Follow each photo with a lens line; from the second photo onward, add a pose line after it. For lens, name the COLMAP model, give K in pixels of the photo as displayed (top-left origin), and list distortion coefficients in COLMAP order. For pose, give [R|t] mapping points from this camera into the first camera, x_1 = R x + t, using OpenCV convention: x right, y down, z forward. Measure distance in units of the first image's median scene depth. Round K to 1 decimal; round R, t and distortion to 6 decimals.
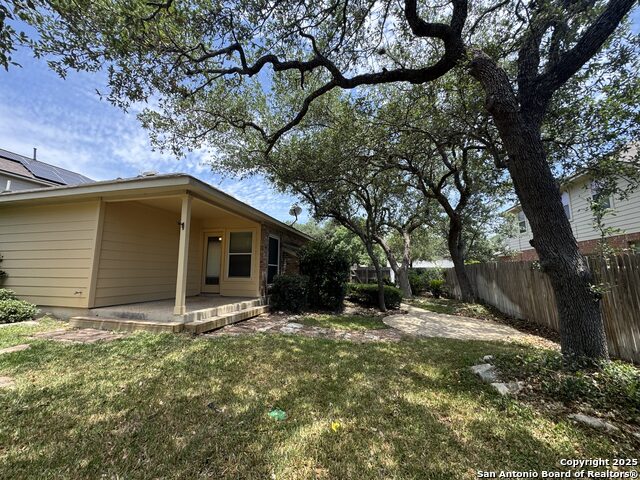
lens RADIAL K [[255.3, 0, 319.3], [0, 255.3, 238.5], [0, 0, 1]] dist [-0.003381, 0.000356]
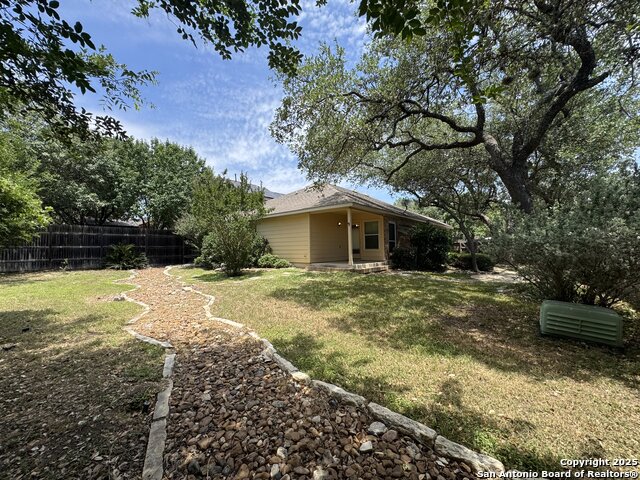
lens RADIAL K [[255.3, 0, 319.3], [0, 255.3, 238.5], [0, 0, 1]] dist [-0.003381, 0.000356]
pose [[0.904714, -0.035482, -0.424538, 0.100332], [0.076167, 0.993941, 0.079245, -0.087331], [0.419154, -0.104029, 0.901935, -0.753837]]
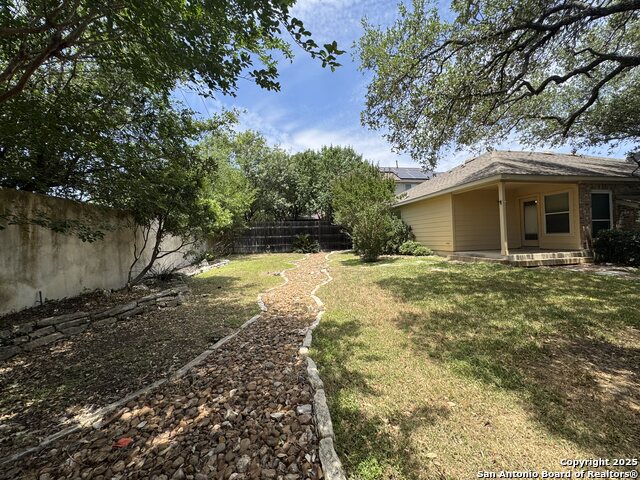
lens RADIAL K [[255.3, 0, 319.3], [0, 255.3, 238.5], [0, 0, 1]] dist [-0.003381, 0.000356]
pose [[0.428145, -0.020250, -0.903483, 0.325147], [0.154646, 0.986644, 0.051170, -0.062839], [0.890380, -0.161628, 0.425559, -0.566234]]
